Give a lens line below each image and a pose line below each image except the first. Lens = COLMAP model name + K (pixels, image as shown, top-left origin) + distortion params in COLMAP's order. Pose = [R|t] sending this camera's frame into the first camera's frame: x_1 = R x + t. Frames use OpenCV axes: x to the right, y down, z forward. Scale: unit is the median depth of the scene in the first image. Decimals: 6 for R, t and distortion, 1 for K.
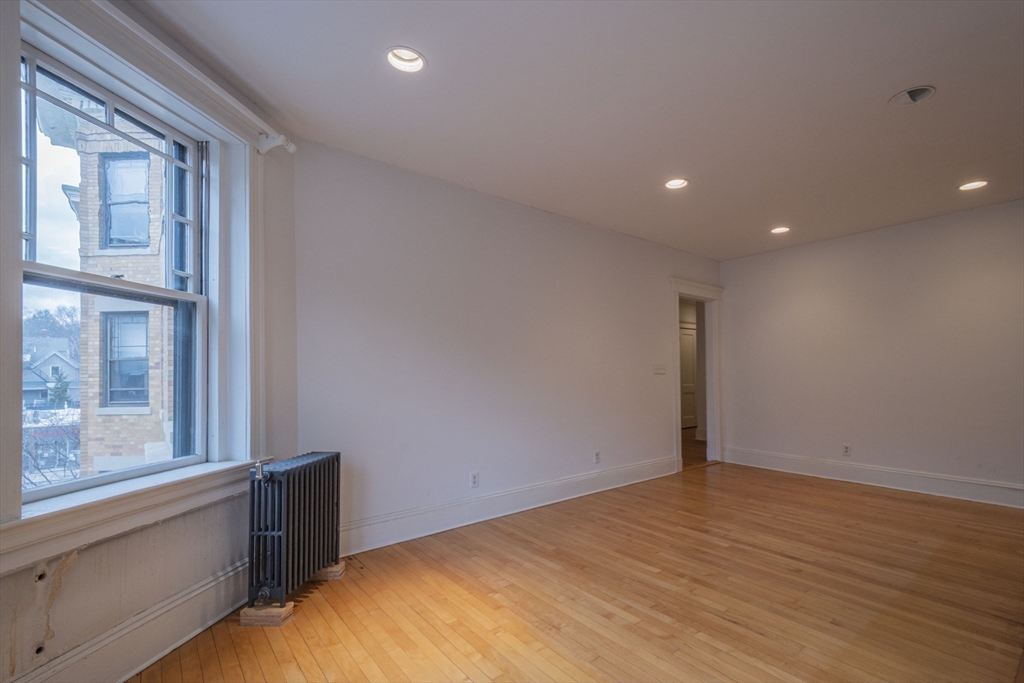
lens RADIAL K [[448.2, 0, 529.1], [0, 448.2, 380.4], [0, 0, 1]] dist [0.010263, -0.000787]
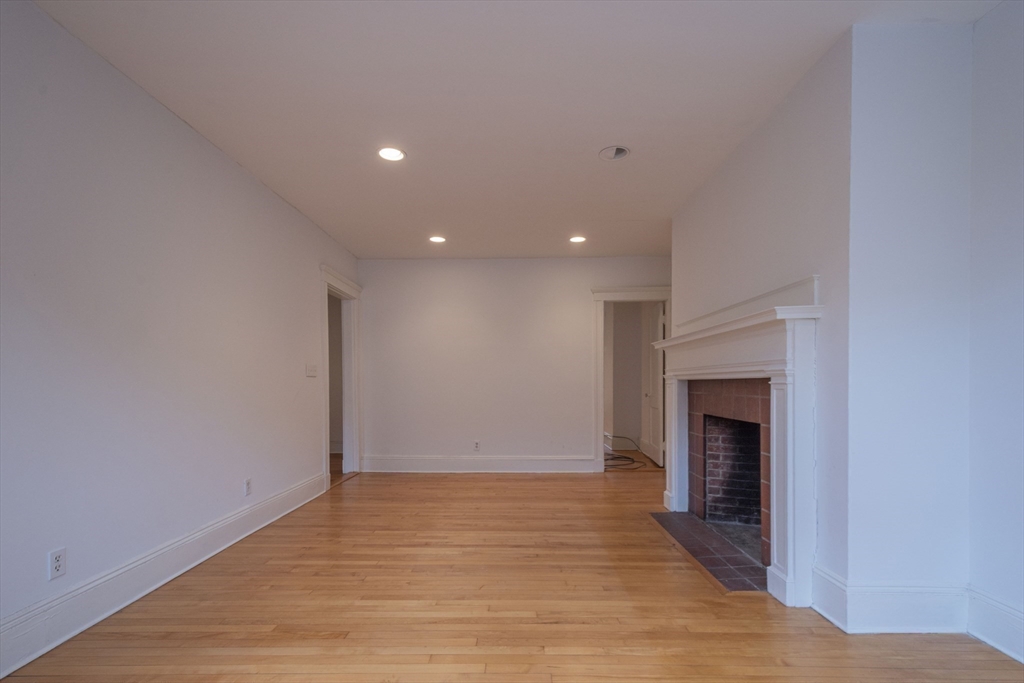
lens RADIAL K [[465.0, 0, 512.5], [0, 465.0, 395.6], [0, 0, 1]] dist [0.011034, -0.000587]
pose [[0.644327, -0.012529, 0.764647, -0.196407], [0.004579, 0.999911, 0.012525, 0.016703], [-0.764736, -0.004569, 0.644327, 0.223966]]
